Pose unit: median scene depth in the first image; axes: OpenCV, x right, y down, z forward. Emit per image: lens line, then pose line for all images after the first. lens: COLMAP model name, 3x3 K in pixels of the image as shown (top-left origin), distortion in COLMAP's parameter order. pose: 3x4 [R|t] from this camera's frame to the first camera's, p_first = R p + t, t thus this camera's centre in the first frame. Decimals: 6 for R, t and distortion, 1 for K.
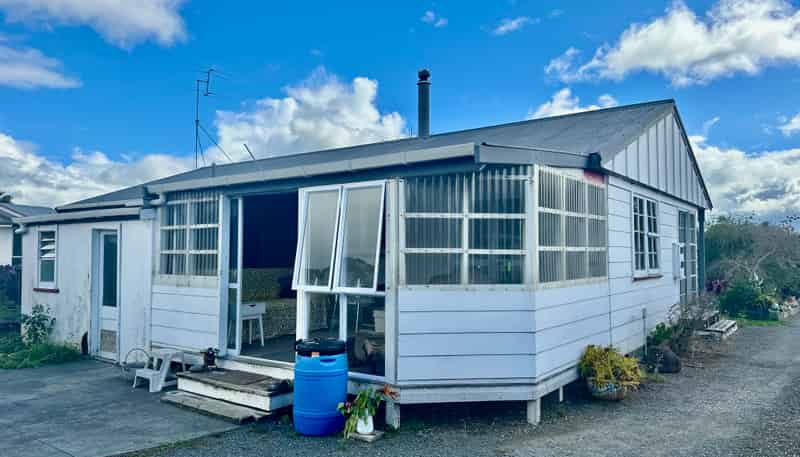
lens RADIAL K [[565.6, 0, 401.8], [0, 565.6, 229.0], [0, 0, 1]] dist [0.030622, -0.003423]
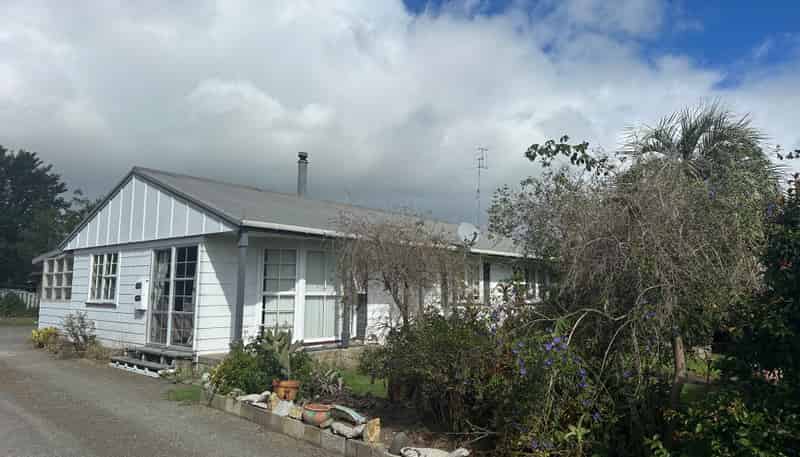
lens RADIAL K [[565.6, 0, 401.8], [0, 565.6, 229.0], [0, 0, 1]] dist [0.030622, -0.003423]
pose [[-0.075214, -0.118585, -0.990091, 2.243730], [0.029953, 0.992187, -0.121112, 0.109813], [0.996717, -0.038766, -0.071074, 2.246023]]
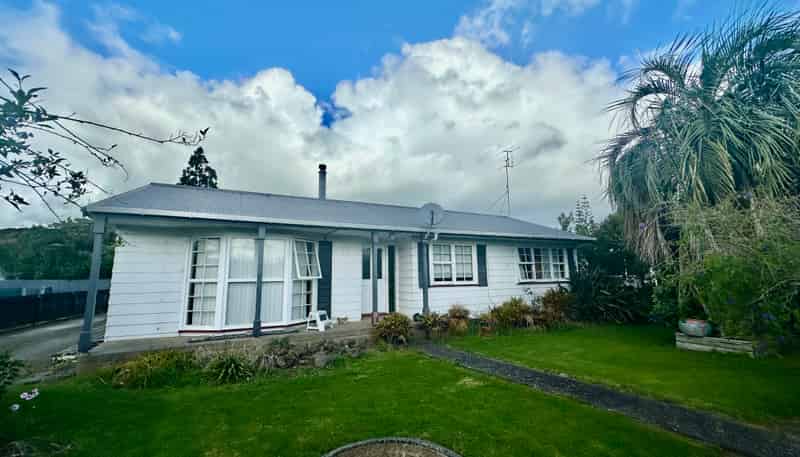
lens RADIAL K [[325.6, 0, 398.1], [0, 325.6, 230.2], [0, 0, 1]] dist [0.000913, 0.000530]
pose [[-0.439420, -0.123523, -0.889748, 1.299012], [0.051100, 0.985459, -0.162047, 0.125178], [0.896827, -0.116673, -0.426719, 2.703146]]
